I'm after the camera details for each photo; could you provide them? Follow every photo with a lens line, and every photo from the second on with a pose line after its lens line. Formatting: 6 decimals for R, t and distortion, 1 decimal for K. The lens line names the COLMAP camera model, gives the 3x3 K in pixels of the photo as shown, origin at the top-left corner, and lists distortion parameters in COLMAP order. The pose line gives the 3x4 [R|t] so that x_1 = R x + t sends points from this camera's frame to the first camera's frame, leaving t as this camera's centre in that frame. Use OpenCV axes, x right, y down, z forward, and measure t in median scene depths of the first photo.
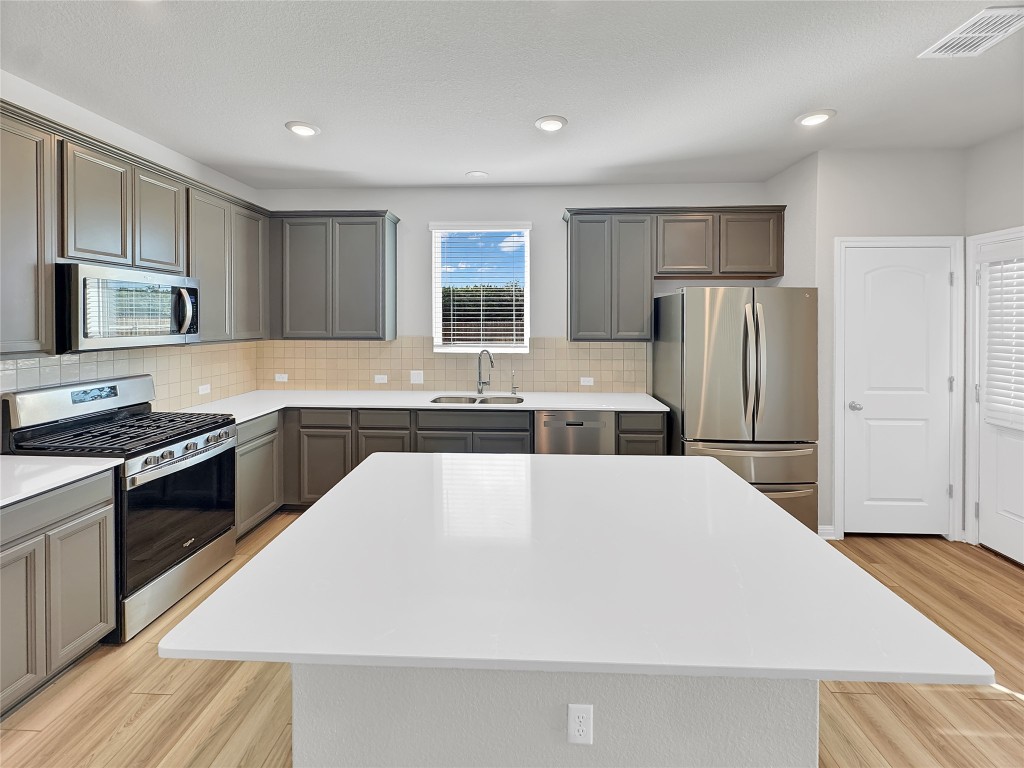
lens RADIAL K [[435.1, 0, 512.5], [0, 435.1, 321.1], [0, 0, 1]] dist [0.000003, 0.000003]
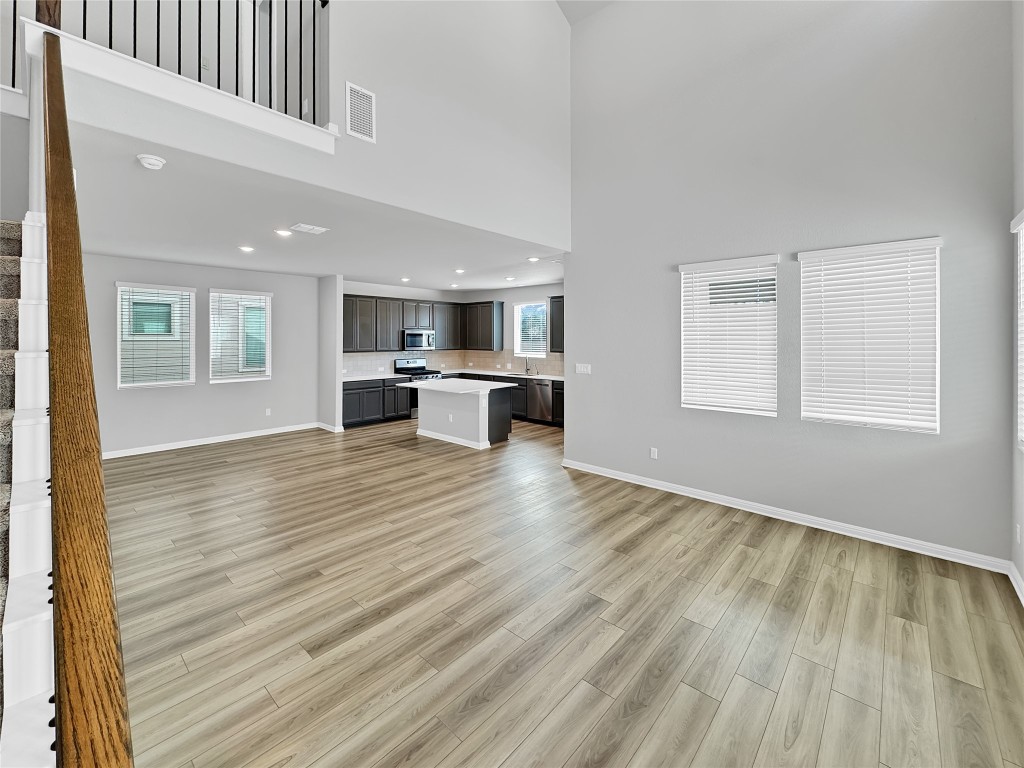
lens RADIAL K [[430.8, 0, 514.9], [0, 430.8, 336.9], [0, 0, 1]] dist [-0.002286, -0.000122]
pose [[0.770670, -0.002963, -0.637227, 1.672406], [-0.001452, 0.999978, -0.006405, -0.024493], [0.637233, 0.005861, 0.770649, -1.044226]]
